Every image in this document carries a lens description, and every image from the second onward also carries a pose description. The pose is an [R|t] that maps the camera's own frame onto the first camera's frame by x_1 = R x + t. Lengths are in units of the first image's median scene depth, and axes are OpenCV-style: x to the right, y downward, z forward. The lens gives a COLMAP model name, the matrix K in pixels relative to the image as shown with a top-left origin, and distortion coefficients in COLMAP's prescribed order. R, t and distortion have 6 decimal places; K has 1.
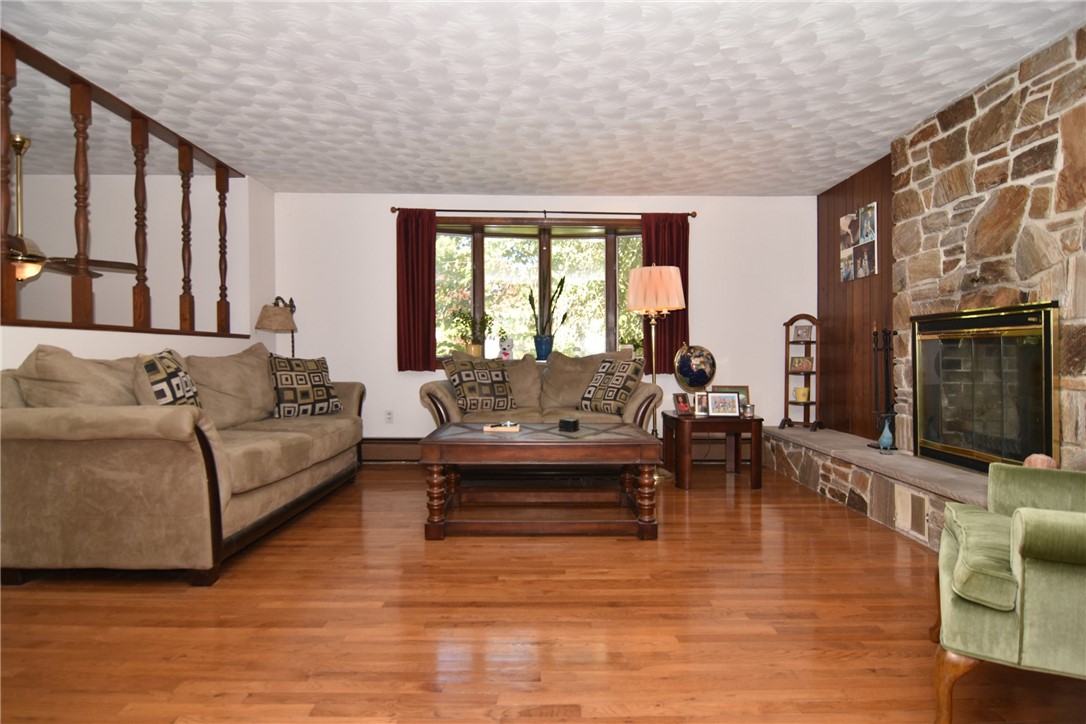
lens RADIAL K [[566.9, 0, 550.5], [0, 566.9, 359.6], [0, 0, 1]] dist [-0.012484, -0.004407]
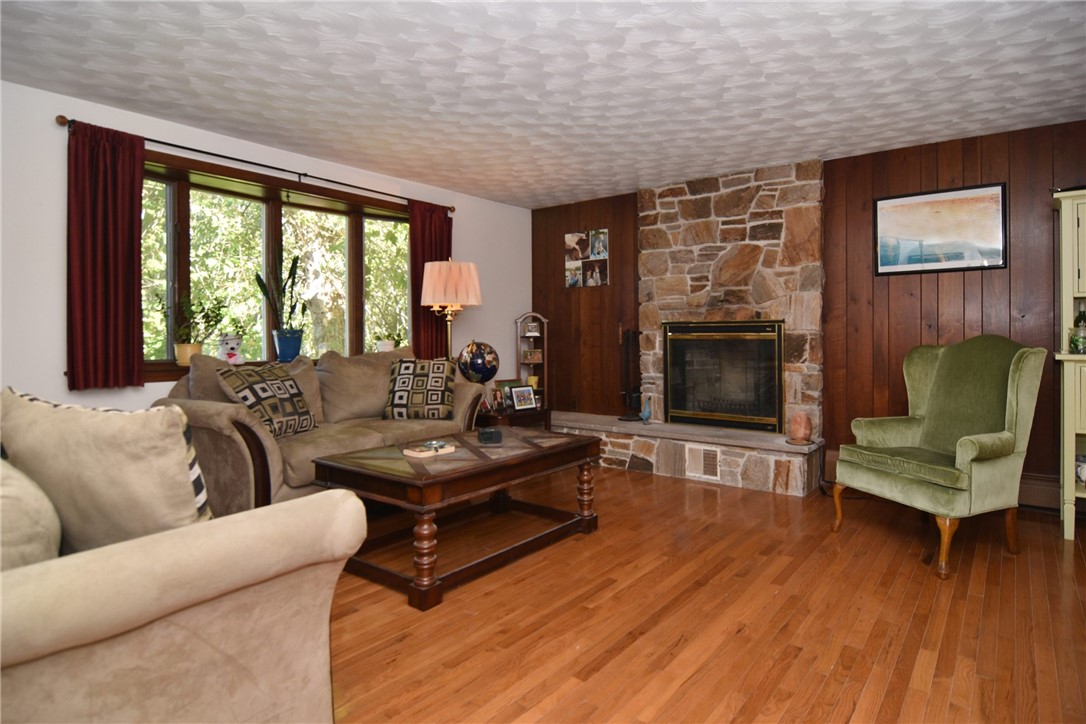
lens RADIAL K [[566.9, 0, 600.5], [0, 566.9, 334.4], [0, 0, 1]] dist [-0.012484, -0.004407]
pose [[0.616256, -0.003113, 0.787540, -0.579191], [0.013782, 0.999882, -0.006832, -0.040739], [-0.787425, 0.015065, 0.616226, 0.287743]]
